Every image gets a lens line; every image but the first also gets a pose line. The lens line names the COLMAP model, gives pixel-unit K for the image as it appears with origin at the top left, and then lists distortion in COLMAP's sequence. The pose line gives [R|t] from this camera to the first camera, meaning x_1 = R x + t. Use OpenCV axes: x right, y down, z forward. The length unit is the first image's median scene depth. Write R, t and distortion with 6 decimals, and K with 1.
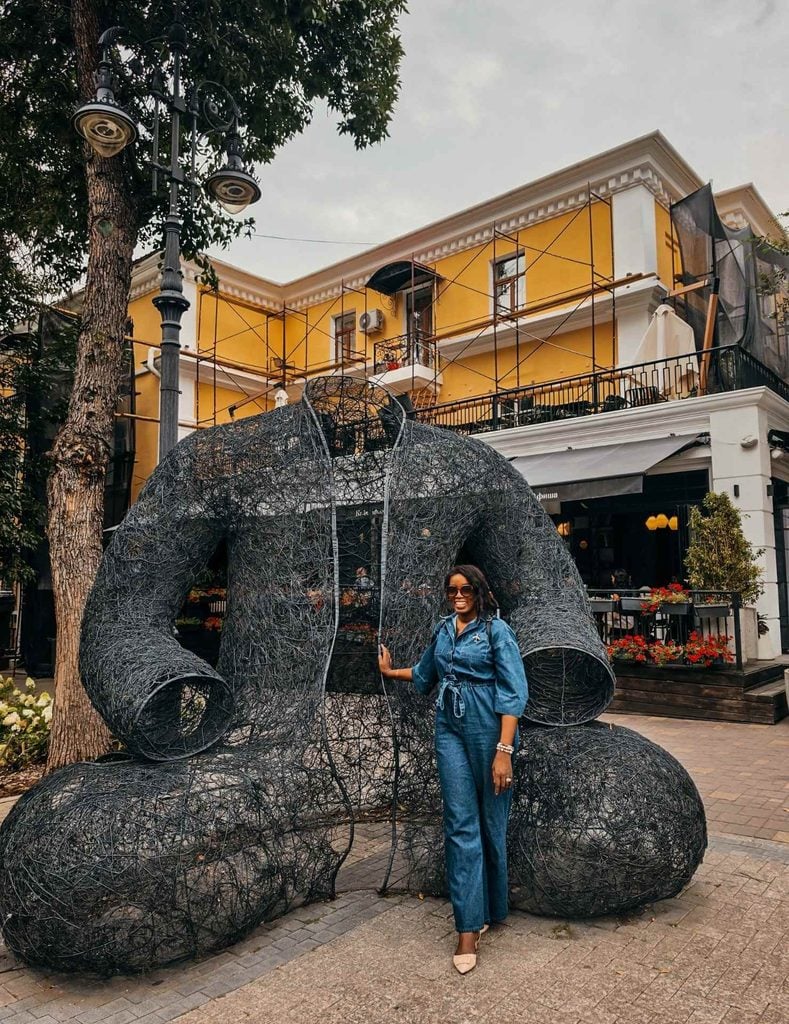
lens RADIAL K [[729.6, 0, 389.9], [0, 729.6, 501.9], [0, 0, 1]] dist [0.053400, -0.056046]
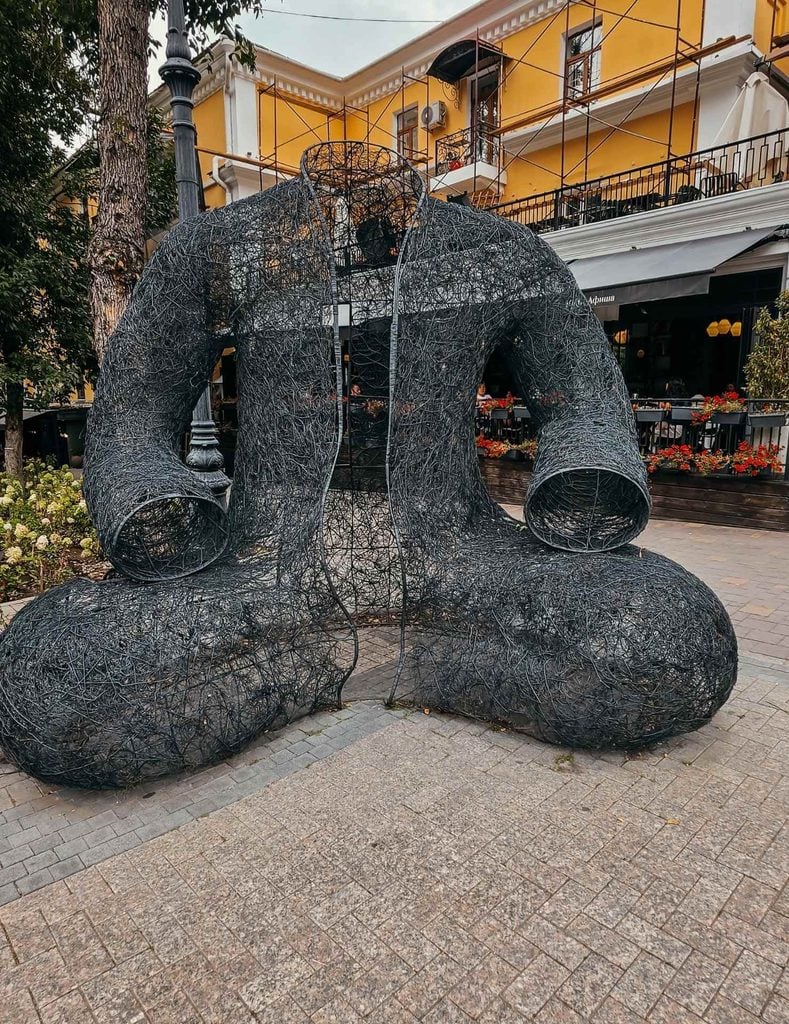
lens RADIAL K [[651.9, 0, 389.6], [0, 651.9, 510.3], [0, 0, 1]] dist [0.011141, -0.014710]
pose [[0.994851, 0.014674, -0.100285, 0.038252], [0.014611, 0.958364, 0.285176, 0.011467], [0.100294, -0.285172, 0.953214, 0.116089]]
